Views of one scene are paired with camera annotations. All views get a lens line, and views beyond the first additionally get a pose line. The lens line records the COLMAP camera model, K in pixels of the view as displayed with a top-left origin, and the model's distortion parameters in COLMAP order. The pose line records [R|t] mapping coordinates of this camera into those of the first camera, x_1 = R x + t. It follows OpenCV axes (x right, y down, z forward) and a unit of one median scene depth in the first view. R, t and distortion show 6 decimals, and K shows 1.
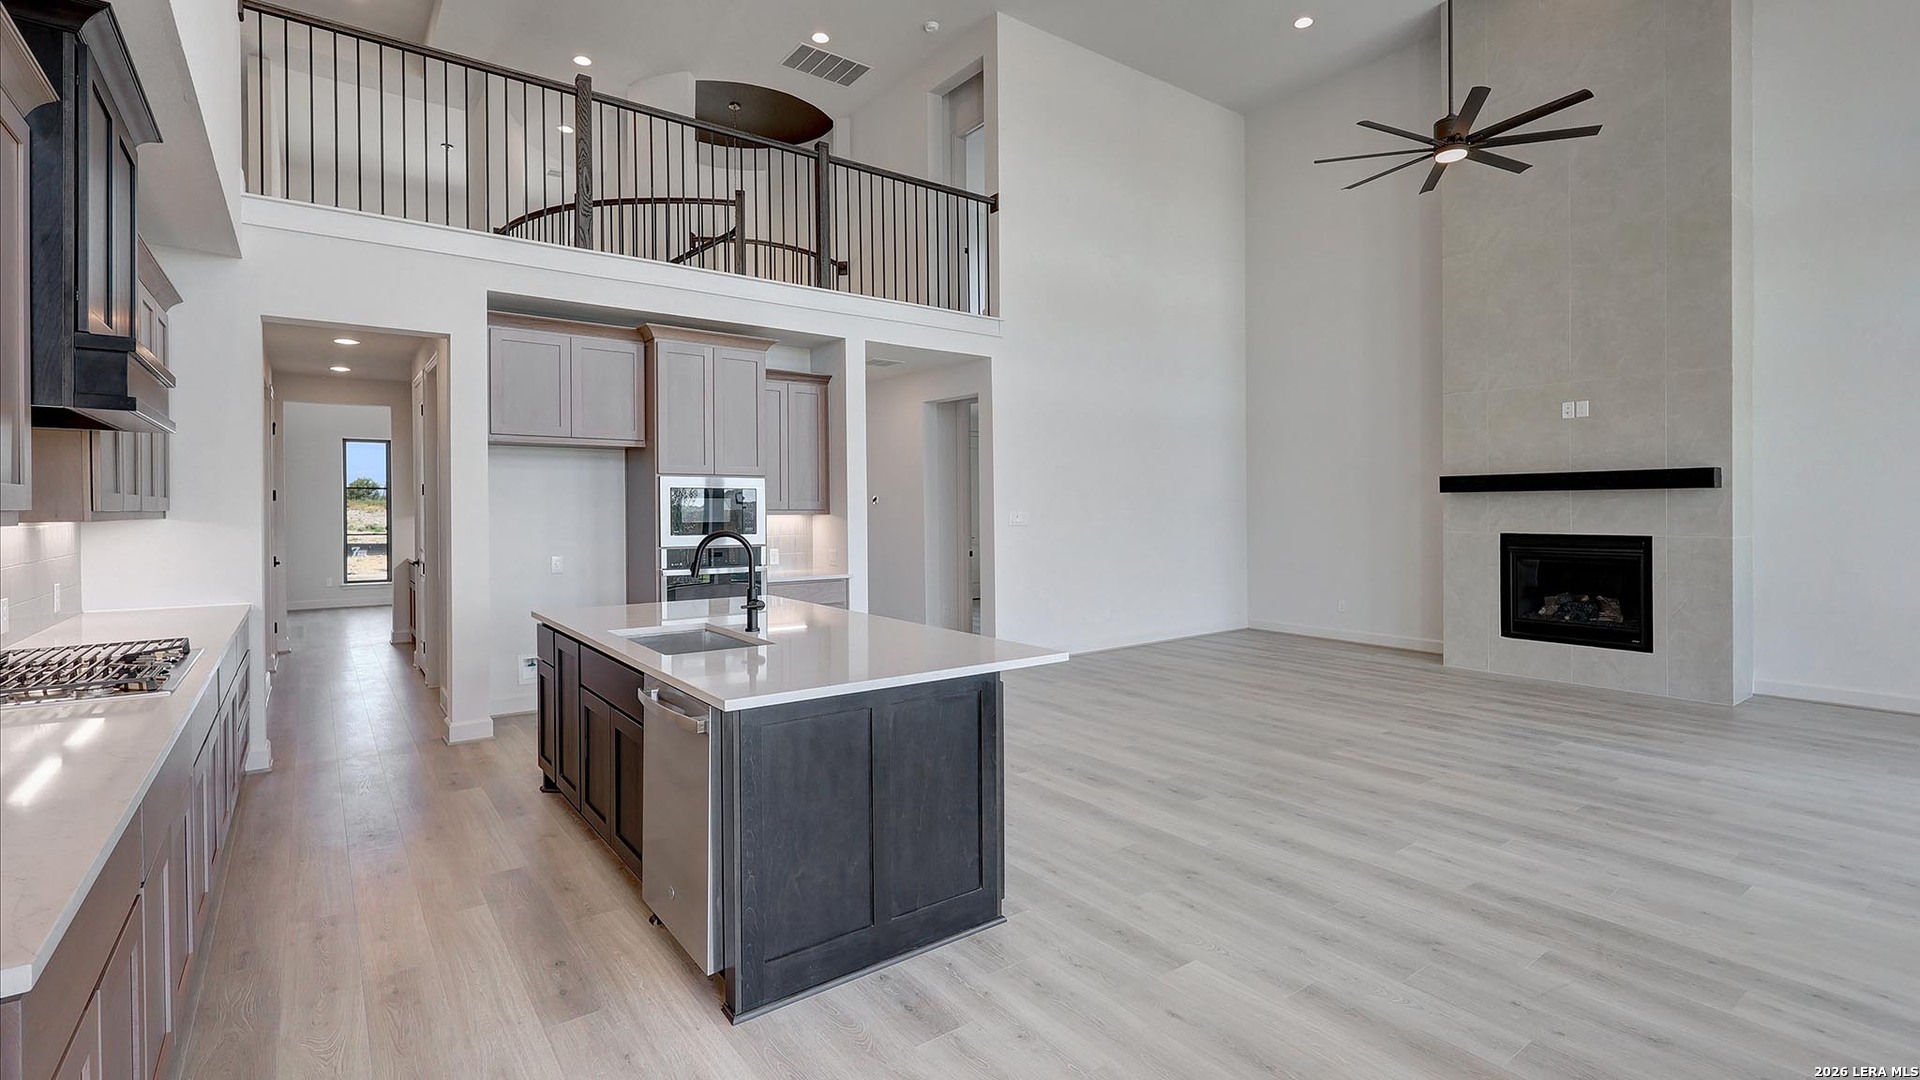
lens RADIAL K [[868.6, 0, 921.1], [0, 868.6, 504.2], [0, 0, 1]] dist [0.001495, -0.000069]
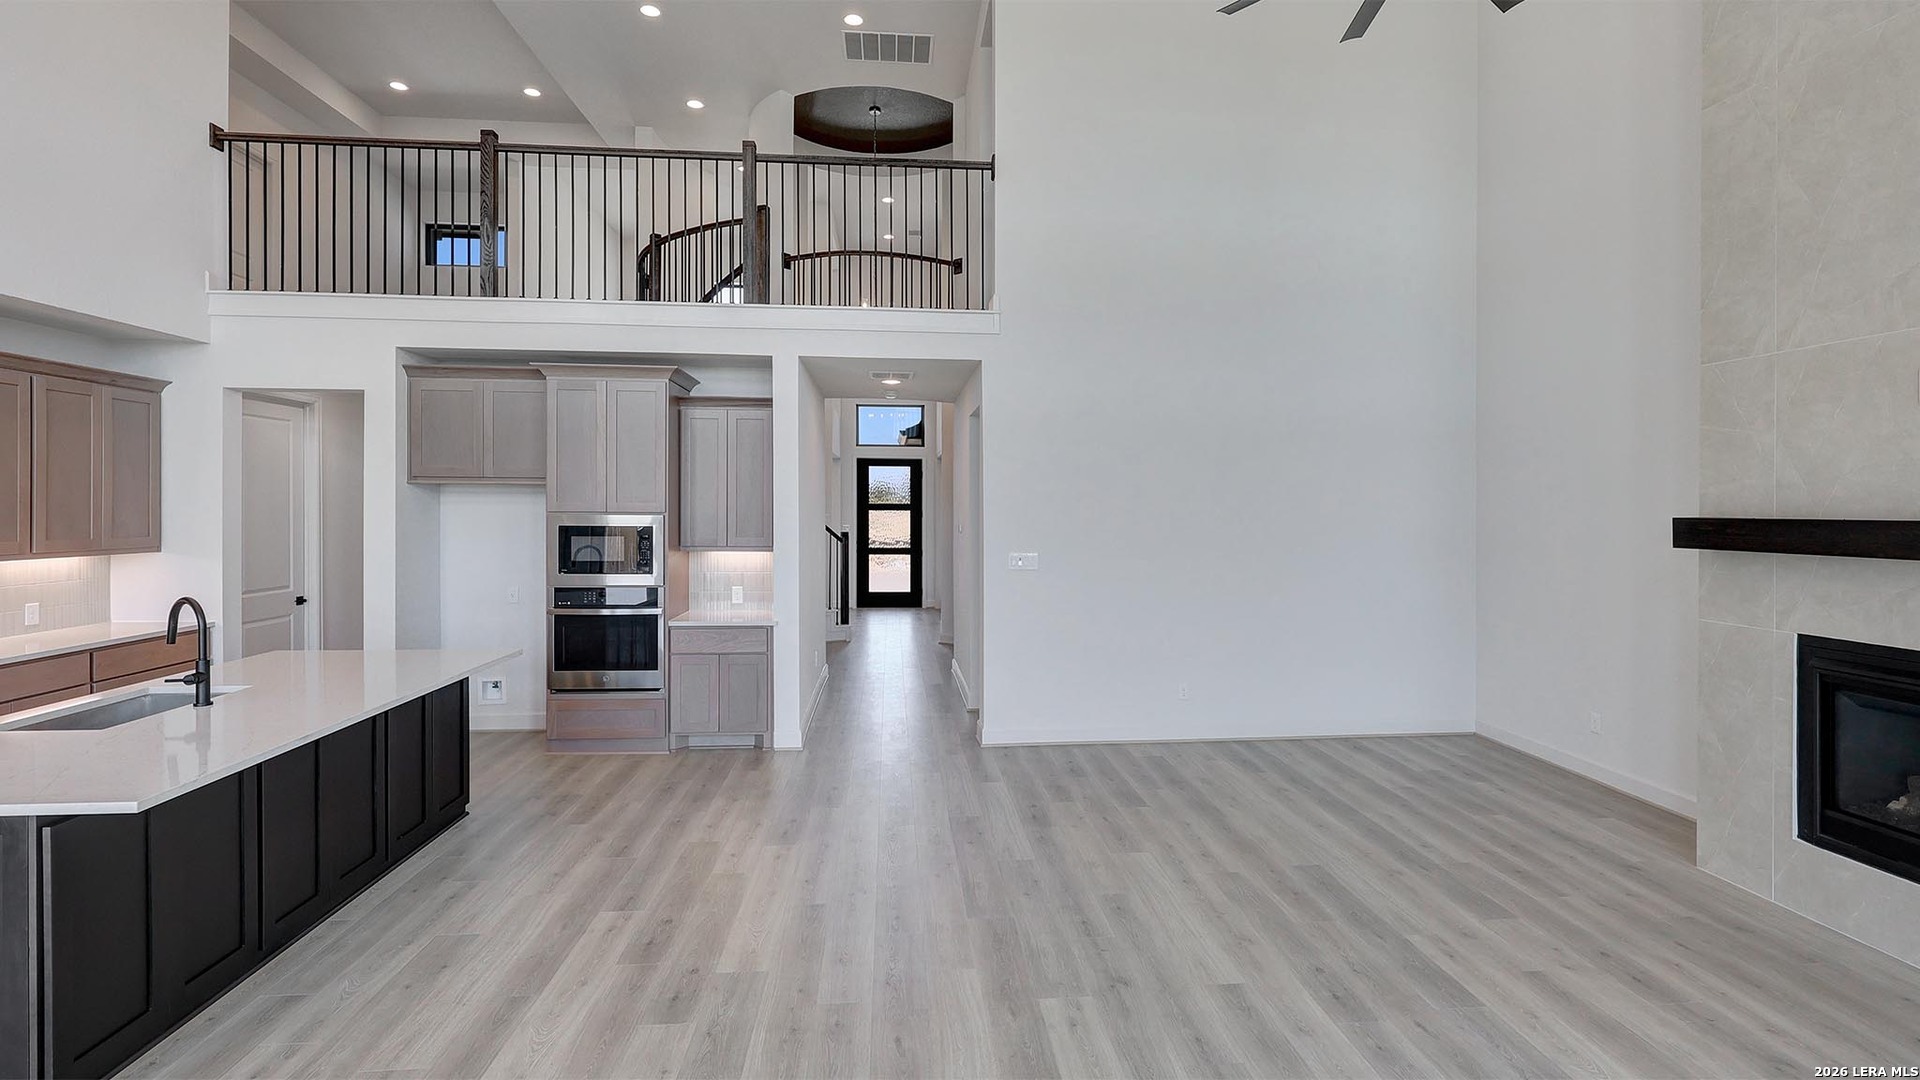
lens RADIAL K [[868.6, 0, 960.5], [0, 868.6, 507.5], [0, 0, 1]] dist [0.001495, -0.000069]
pose [[0.857801, 0.008317, -0.513914, 0.517570], [-0.006288, 0.999964, 0.005688, -0.040477], [0.513943, -0.001648, 0.857823, 0.322917]]
